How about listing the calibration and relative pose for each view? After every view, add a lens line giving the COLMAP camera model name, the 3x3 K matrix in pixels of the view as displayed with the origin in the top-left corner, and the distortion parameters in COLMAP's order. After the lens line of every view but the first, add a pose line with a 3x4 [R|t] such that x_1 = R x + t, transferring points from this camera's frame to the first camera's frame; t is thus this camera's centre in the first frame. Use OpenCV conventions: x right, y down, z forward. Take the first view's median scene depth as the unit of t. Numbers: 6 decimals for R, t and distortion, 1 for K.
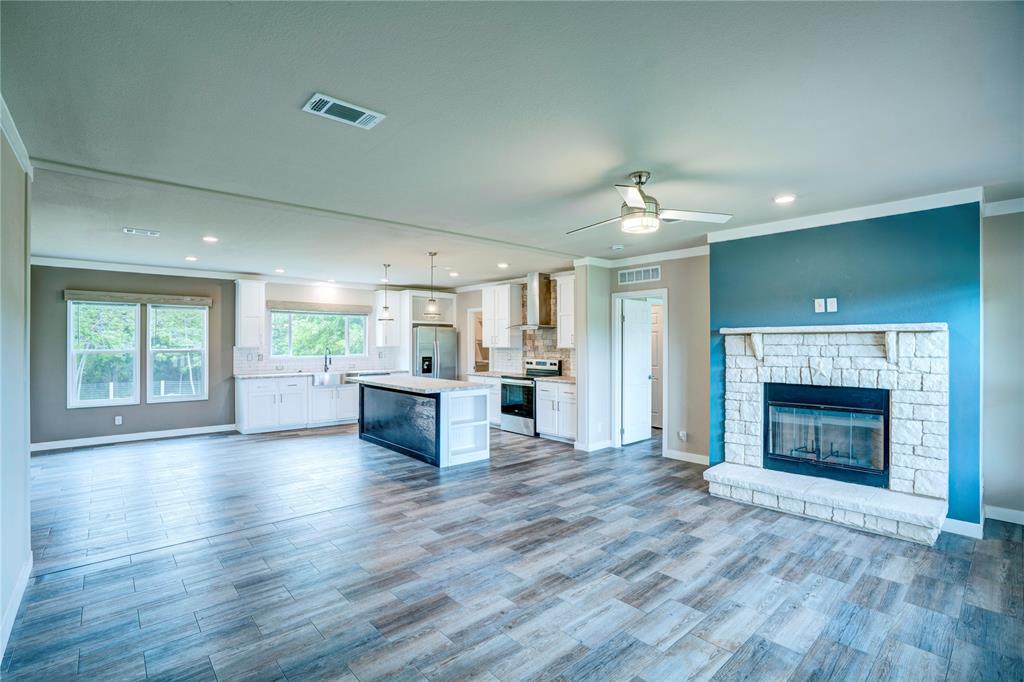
lens RADIAL K [[473.2, 0, 509.3], [0, 473.2, 342.6], [0, 0, 1]] dist [-0.077192, 0.030011]
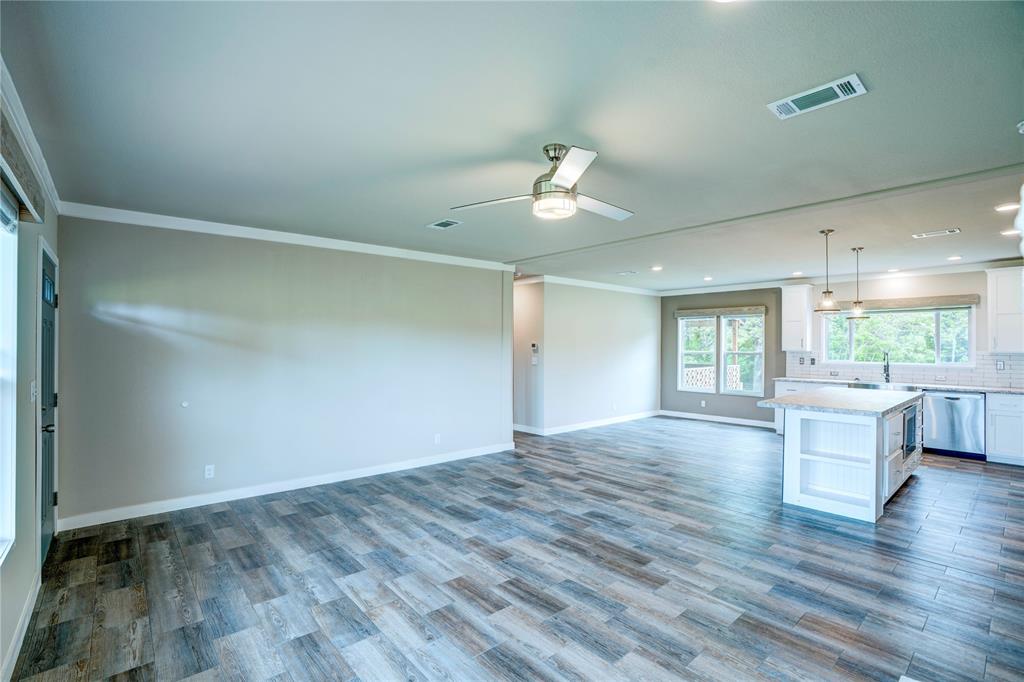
lens RADIAL K [[473.2, 0, 509.3], [0, 473.2, 342.6], [0, 0, 1]] dist [-0.077192, 0.030011]
pose [[-0.011330, -0.004228, -0.999927, 0.517540], [-0.001956, 0.999989, -0.004206, -0.002997], [0.999934, 0.001908, -0.011338, 0.427065]]
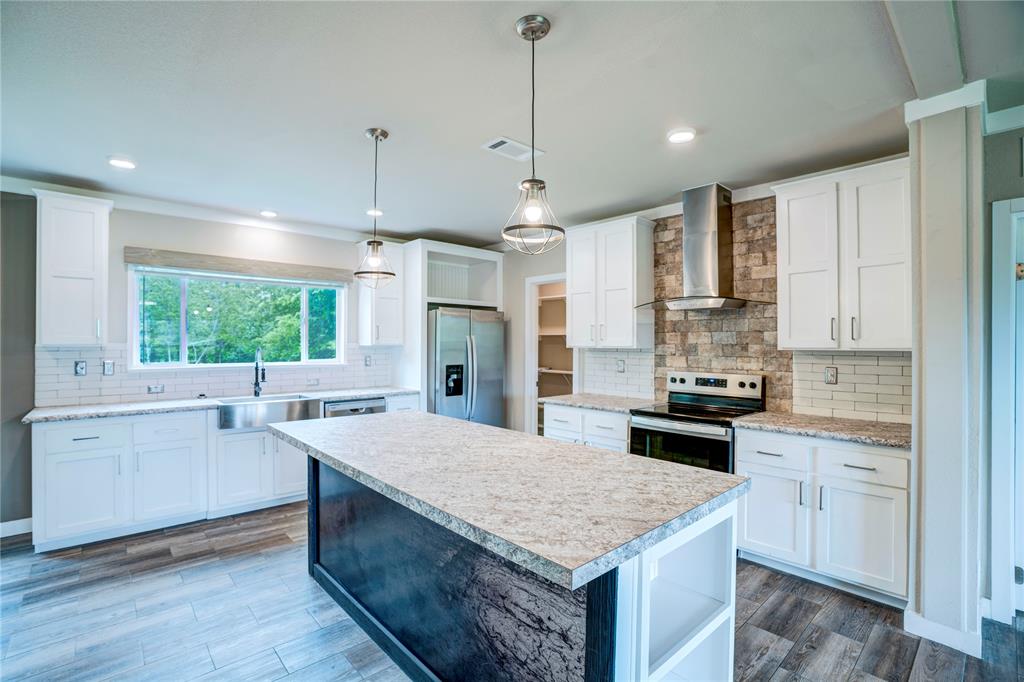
lens RADIAL K [[473.2, 0, 509.3], [0, 473.2, 342.6], [0, 0, 1]] dist [-0.077192, 0.030011]
pose [[0.999943, 0.002279, 0.010478, -0.158872], [-0.002293, 0.999997, 0.001310, 0.005550], [-0.010475, -0.001334, 0.999944, 0.625641]]
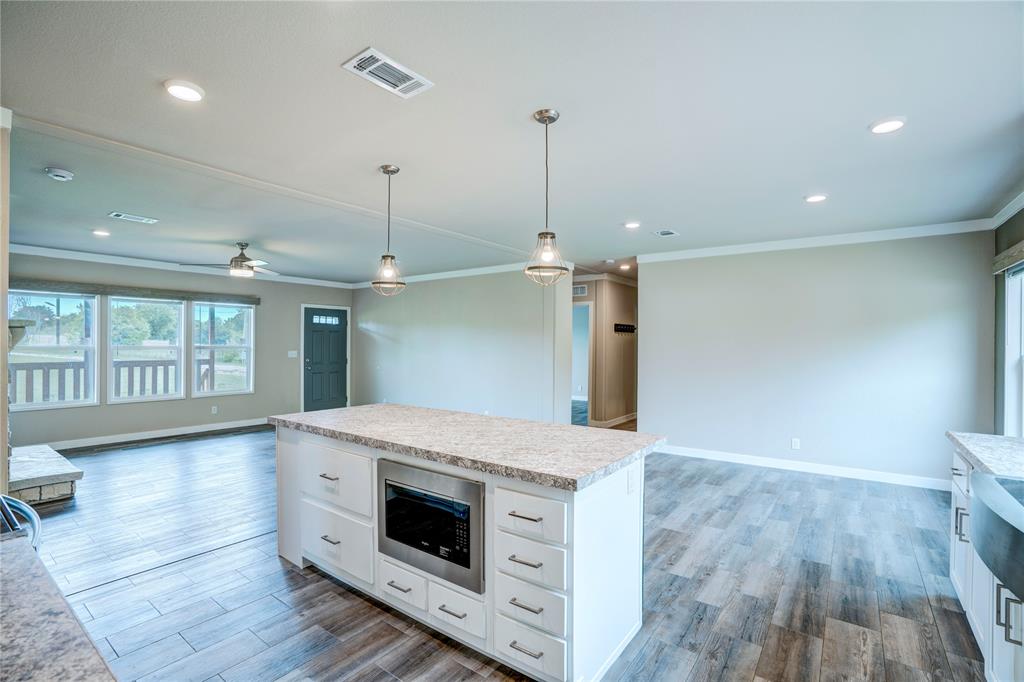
lens RADIAL K [[473.2, 0, 509.3], [0, 473.2, 342.6], [0, 0, 1]] dist [-0.077192, 0.030011]
pose [[-0.979080, -0.004363, -0.203429, -0.165214], [-0.004572, 0.999989, 0.000554, 0.002859], [0.203425, 0.001473, -0.979090, 1.334285]]
